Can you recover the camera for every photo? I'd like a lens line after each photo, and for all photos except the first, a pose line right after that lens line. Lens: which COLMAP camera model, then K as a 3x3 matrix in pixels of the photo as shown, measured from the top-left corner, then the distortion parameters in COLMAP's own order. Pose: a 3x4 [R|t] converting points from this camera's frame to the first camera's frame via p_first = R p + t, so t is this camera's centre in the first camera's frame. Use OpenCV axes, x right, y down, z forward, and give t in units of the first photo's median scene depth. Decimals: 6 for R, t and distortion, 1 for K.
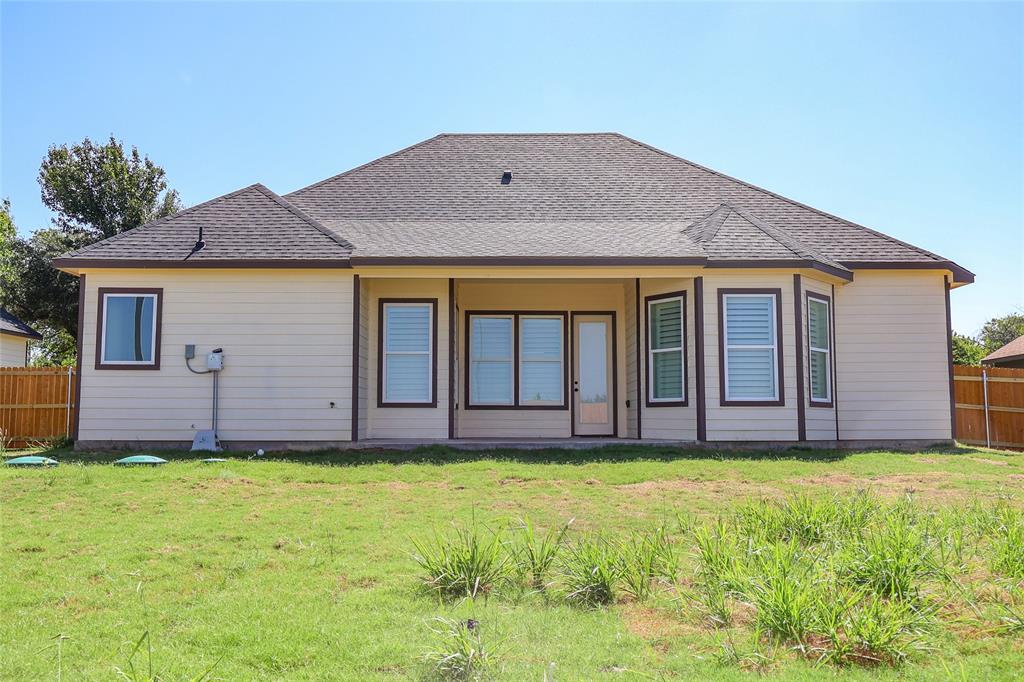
lens RADIAL K [[932.4, 0, 512.0], [0, 932.4, 341.0], [0, 0, 1]] dist [-0.003949, 0.004123]
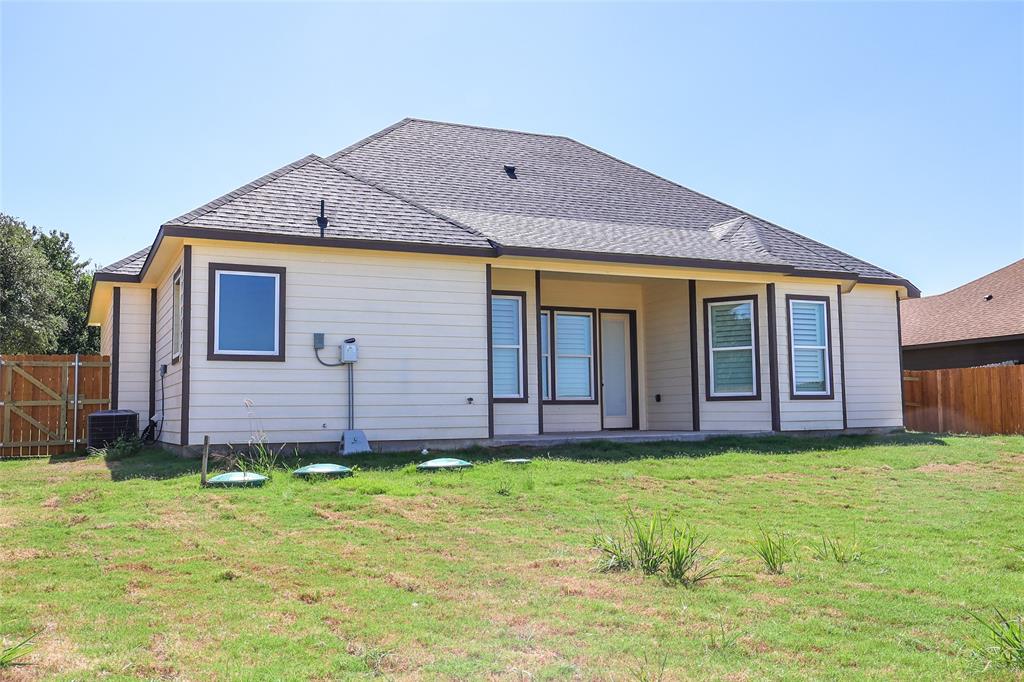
lens RADIAL K [[932.4, 0, 512.0], [0, 932.4, 341.0], [0, 0, 1]] dist [-0.003949, 0.004123]
pose [[0.908741, 0.020722, 0.416847, -0.541638], [-0.022386, 0.999749, -0.000896, 0.007915], [-0.416761, -0.008518, 0.908976, 0.120500]]
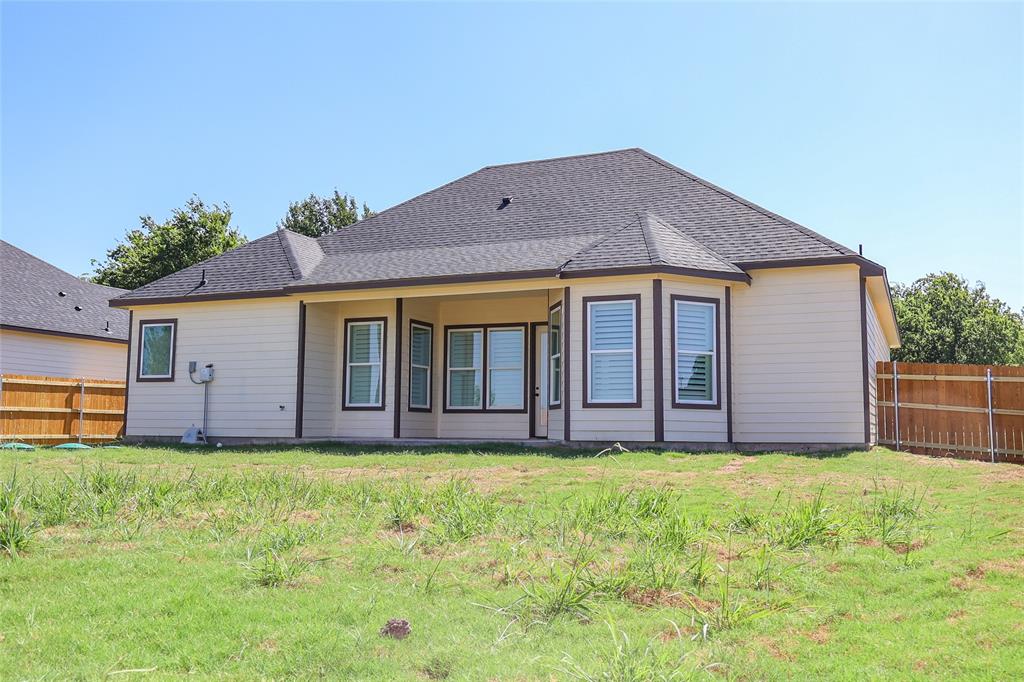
lens RADIAL K [[932.4, 0, 512.0], [0, 932.4, 341.0], [0, 0, 1]] dist [-0.003949, 0.004123]
pose [[0.916769, -0.032055, -0.398128, 0.567238], [0.026521, 0.999460, -0.019402, 0.012056], [0.398535, 0.007229, 0.917125, -0.005738]]
